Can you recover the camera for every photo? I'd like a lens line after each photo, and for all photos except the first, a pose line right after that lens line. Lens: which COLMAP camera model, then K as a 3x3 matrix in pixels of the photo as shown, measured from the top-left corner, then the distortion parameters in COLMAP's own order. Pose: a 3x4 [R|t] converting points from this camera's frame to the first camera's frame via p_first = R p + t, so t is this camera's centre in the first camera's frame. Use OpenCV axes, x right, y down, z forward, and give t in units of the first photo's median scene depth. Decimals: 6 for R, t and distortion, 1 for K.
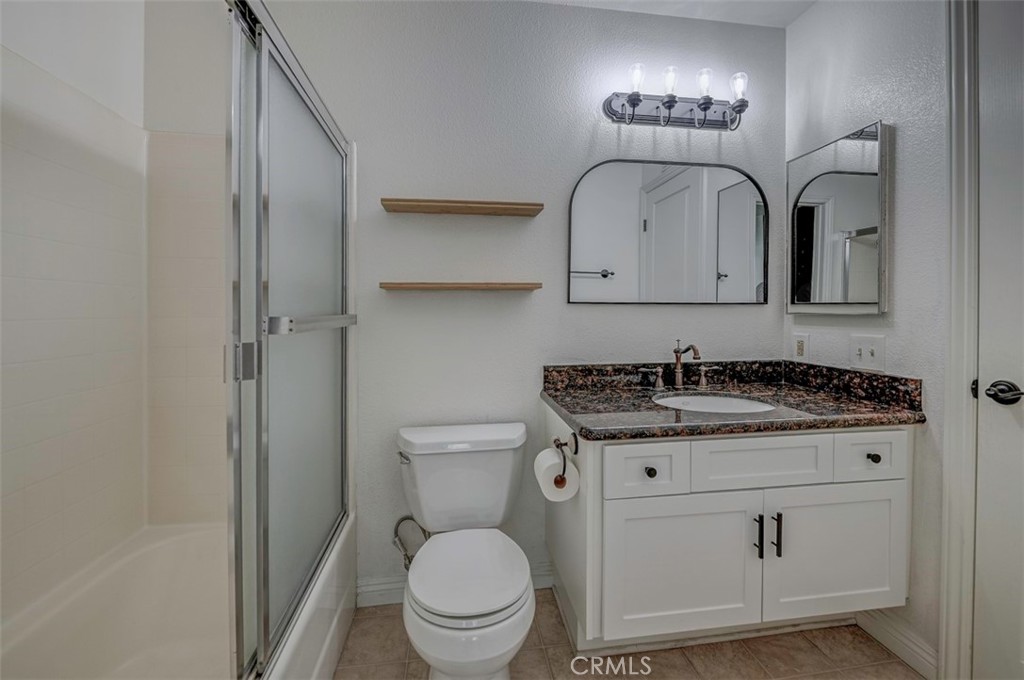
lens RADIAL K [[412.8, 0, 513.9], [0, 412.8, 327.3], [0, 0, 1]] dist [-0.001732, -0.000457]
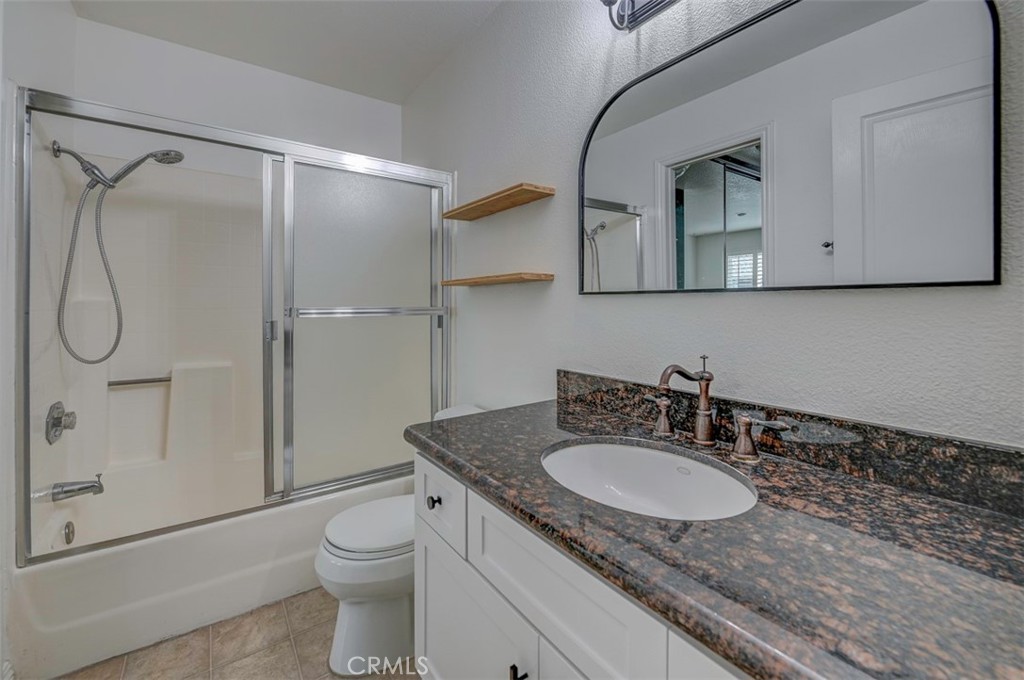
lens RADIAL K [[435.0, 0, 513.0], [0, 435.0, 303.0], [0, 0, 1]] dist [-0.002152, -0.000330]
pose [[0.459577, 0.001672, -0.888136, 0.800959], [-0.023556, 0.999669, -0.010308, -0.028823], [0.887826, 0.025658, 0.459464, 0.502719]]
